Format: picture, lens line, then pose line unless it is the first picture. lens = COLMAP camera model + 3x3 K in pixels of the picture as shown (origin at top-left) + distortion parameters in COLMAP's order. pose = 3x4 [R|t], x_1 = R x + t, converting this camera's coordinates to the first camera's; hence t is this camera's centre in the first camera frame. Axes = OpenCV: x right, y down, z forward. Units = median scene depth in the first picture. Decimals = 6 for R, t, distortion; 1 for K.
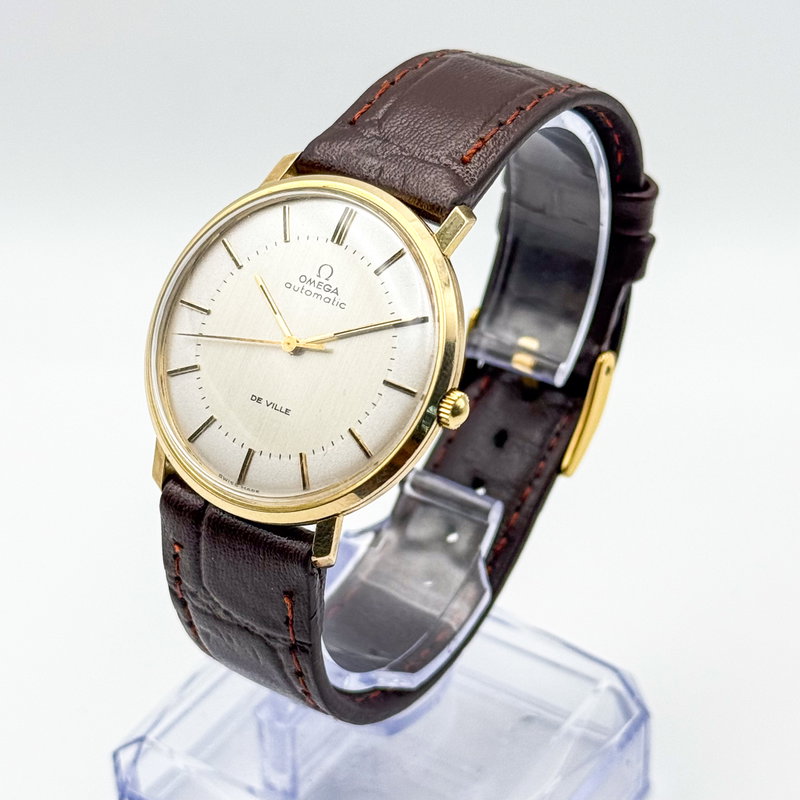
lens RADIAL K [[2319.9, 0, 400.0], [0, 2319.9, 400.0], [0, 0, 1]] dist [0.404546, -0.414780]
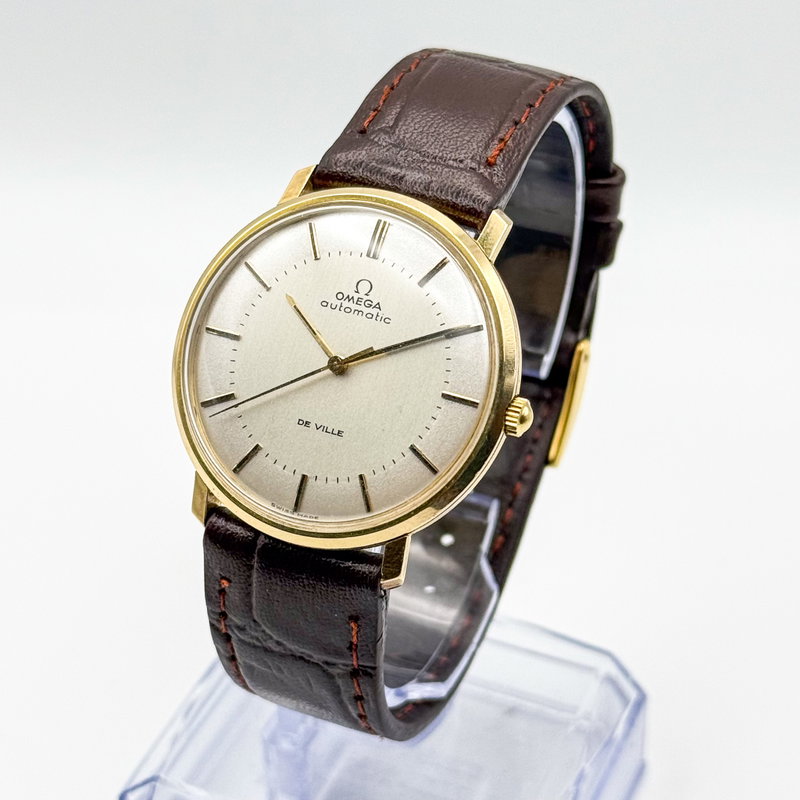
lens RADIAL K [[2319.9, 0, 400.0], [0, 2319.9, 400.0], [0, 0, 1]] dist [0.404546, -0.414780]
pose [[0.981317, -0.088346, 0.170917, -0.183232], [0.085376, 0.996044, 0.024664, -0.029868], [-0.172420, -0.009611, 0.984977, 0.034676]]
